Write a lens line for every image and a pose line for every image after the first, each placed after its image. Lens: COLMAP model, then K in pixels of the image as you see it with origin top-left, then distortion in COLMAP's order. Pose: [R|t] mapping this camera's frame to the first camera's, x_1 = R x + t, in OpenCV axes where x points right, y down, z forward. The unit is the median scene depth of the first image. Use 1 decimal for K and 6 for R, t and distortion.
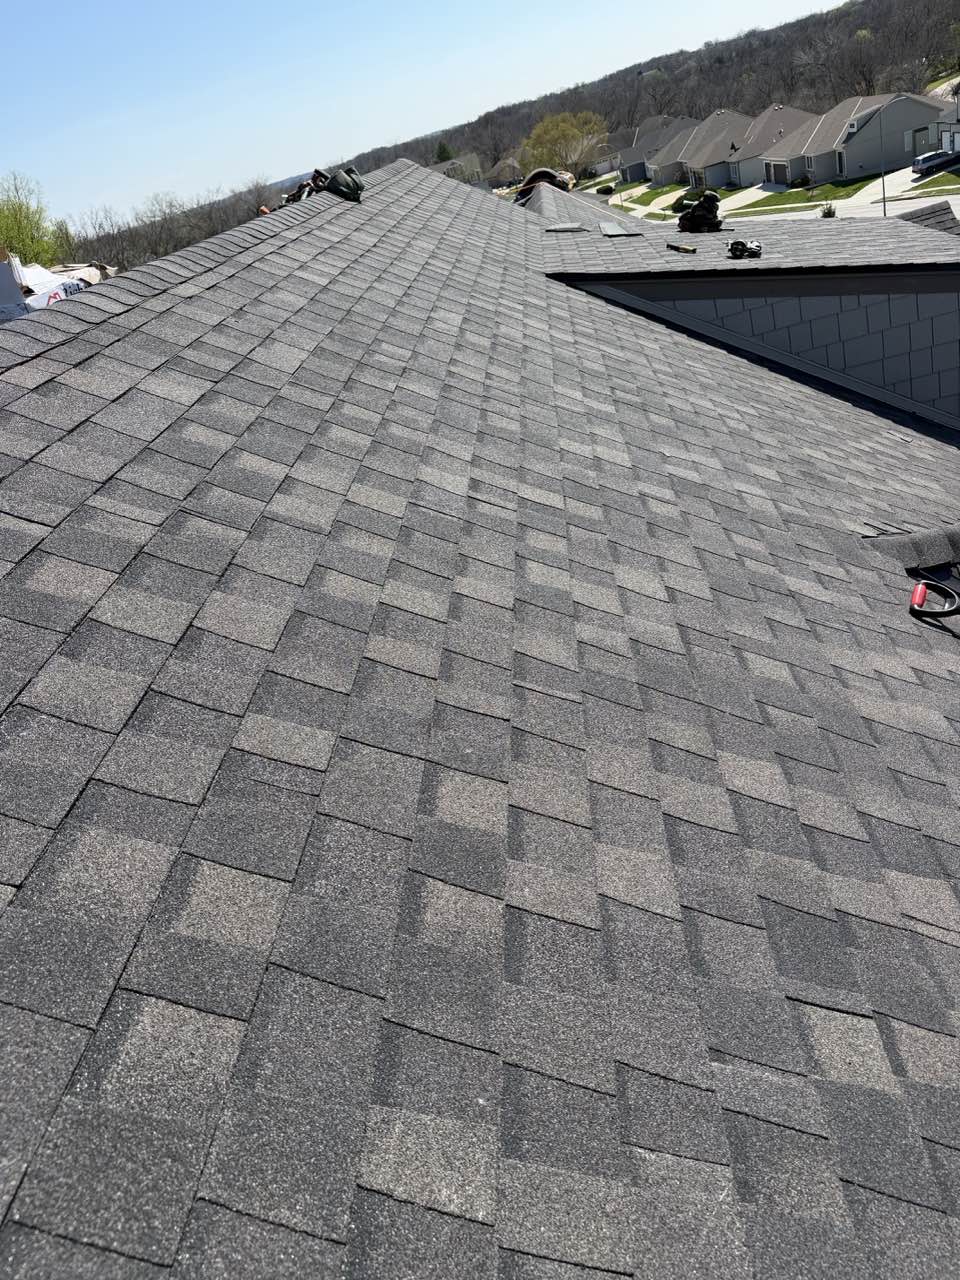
lens RADIAL K [[912.7, 0, 472.0], [0, 912.7, 648.5], [0, 0, 1]] dist [0.010095, -0.008584]
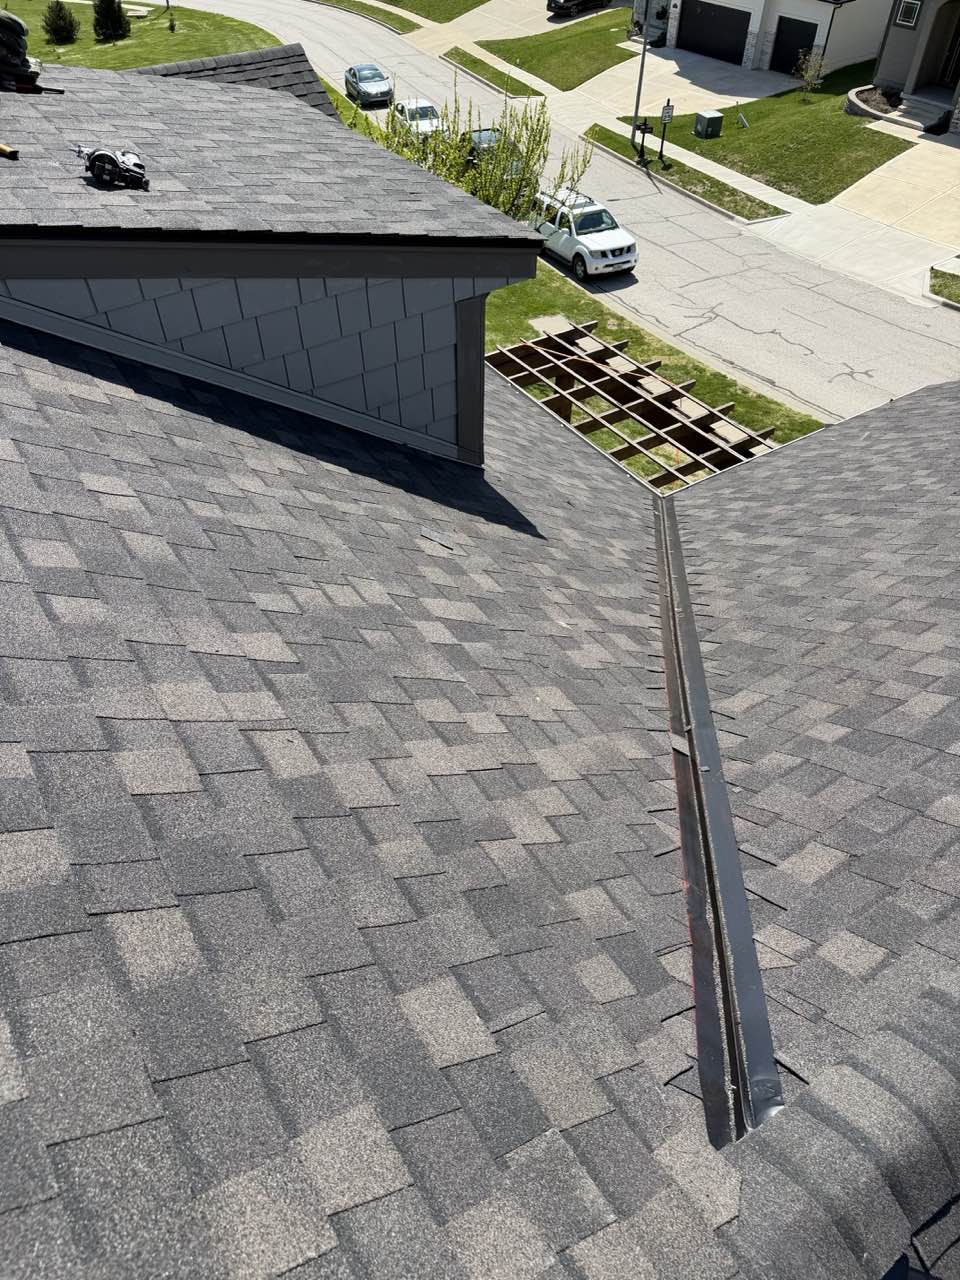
lens RADIAL K [[912.7, 0, 472.0], [0, 912.7, 648.5], [0, 0, 1]] dist [0.010095, -0.008584]
pose [[0.770969, -0.227727, 0.594766, 0.073525], [0.106279, 0.966795, 0.232406, -0.267334], [-0.627942, -0.115966, 0.769572, 0.418838]]
